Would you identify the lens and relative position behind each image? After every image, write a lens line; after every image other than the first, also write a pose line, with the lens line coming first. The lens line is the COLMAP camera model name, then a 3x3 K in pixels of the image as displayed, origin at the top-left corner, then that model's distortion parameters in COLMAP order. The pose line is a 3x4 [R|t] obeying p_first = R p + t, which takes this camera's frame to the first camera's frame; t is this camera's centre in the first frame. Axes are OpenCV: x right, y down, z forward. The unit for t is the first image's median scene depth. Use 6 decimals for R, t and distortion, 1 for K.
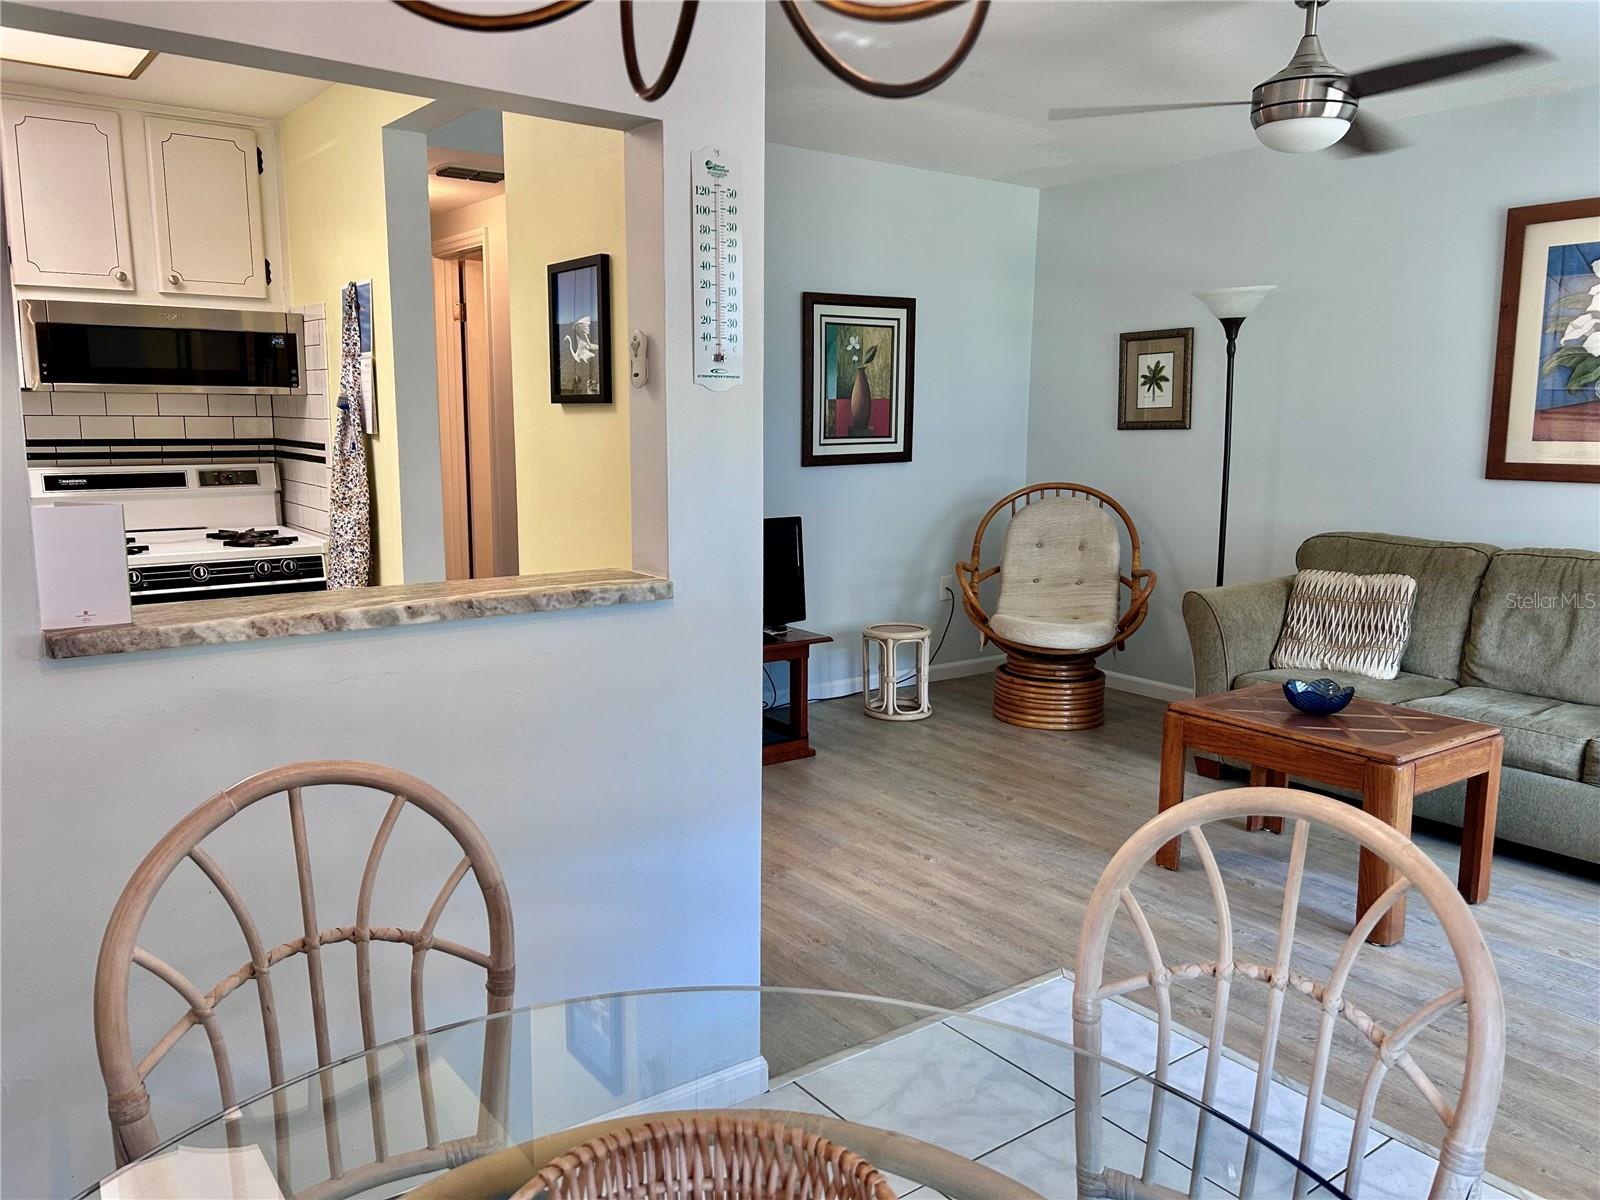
lens RADIAL K [[1217.5, 0, 805.2], [0, 1217.5, 598.3], [0, 0, 1]] dist [0.026268, -0.008258]
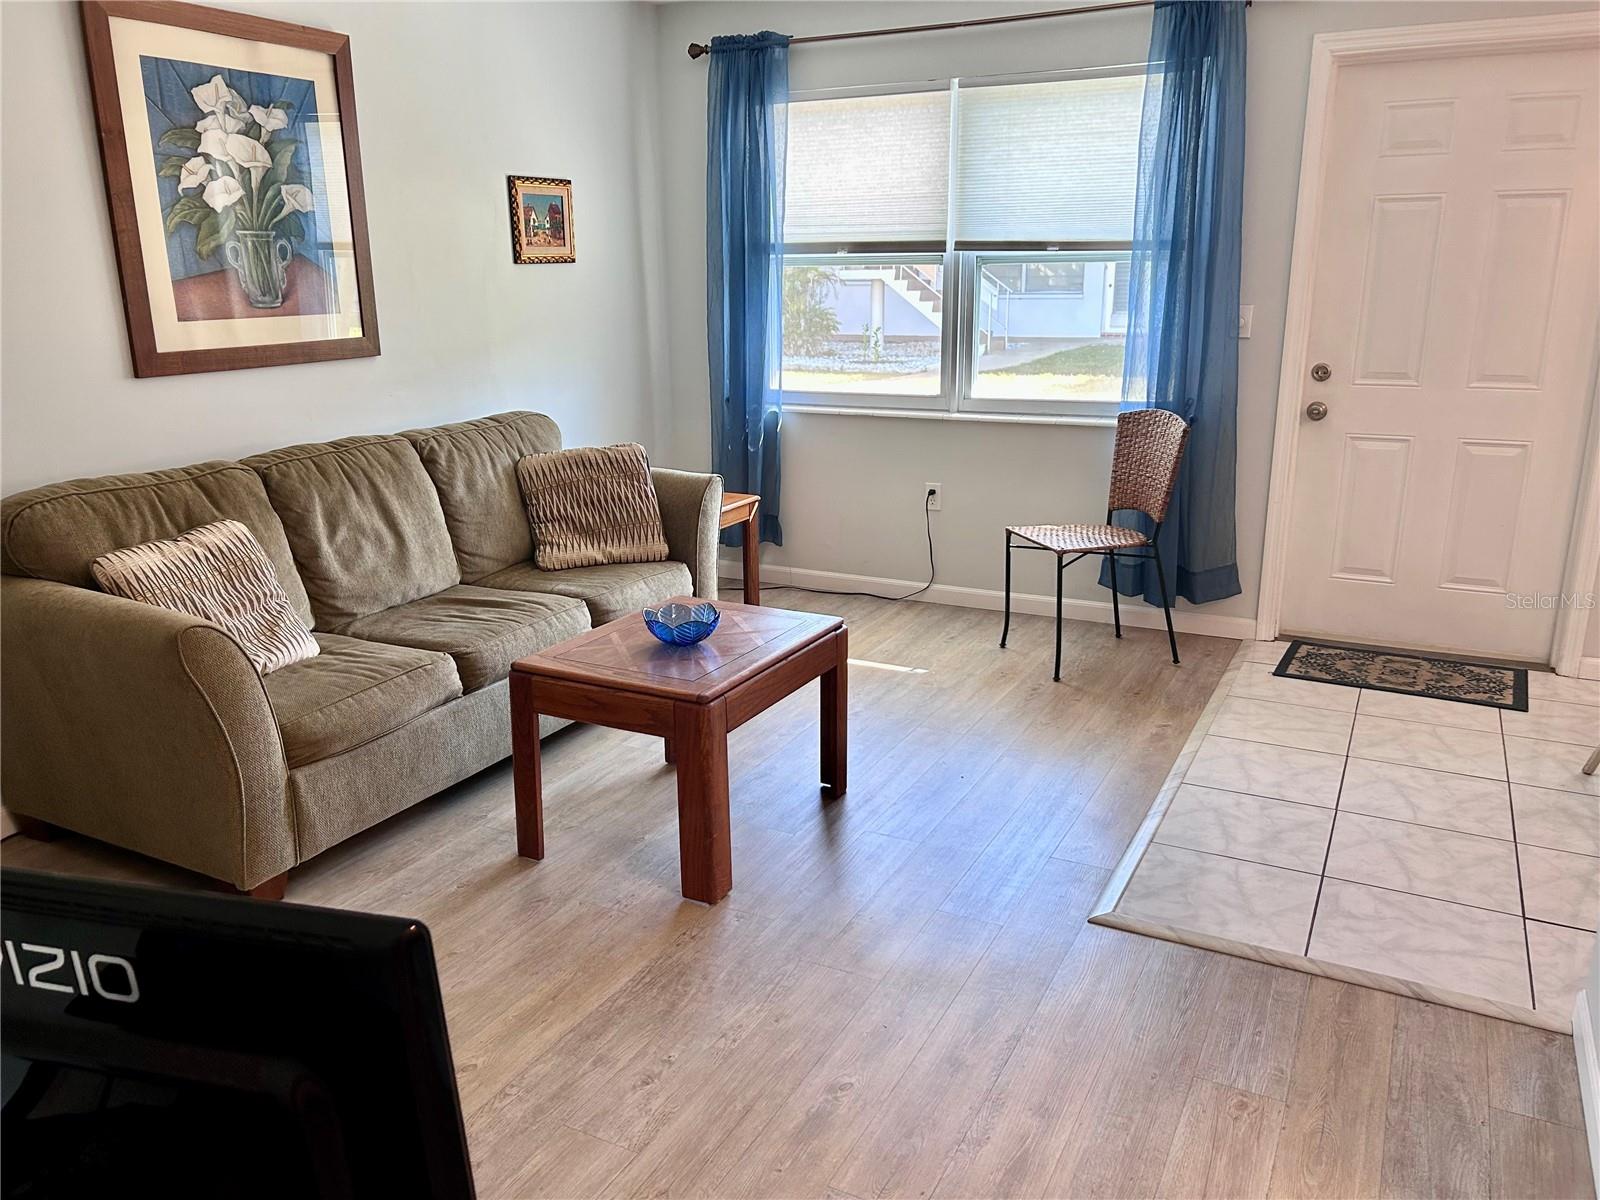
lens RADIAL K [[1217.5, 0, 805.2], [0, 1217.5, 598.3], [0, 0, 1]] dist [0.026268, -0.008258]
pose [[-0.430623, -0.242964, 0.869214, -0.233294], [0.145862, 0.931688, 0.332689, -0.135711], [-0.890667, 0.270049, -0.365767, 0.804381]]
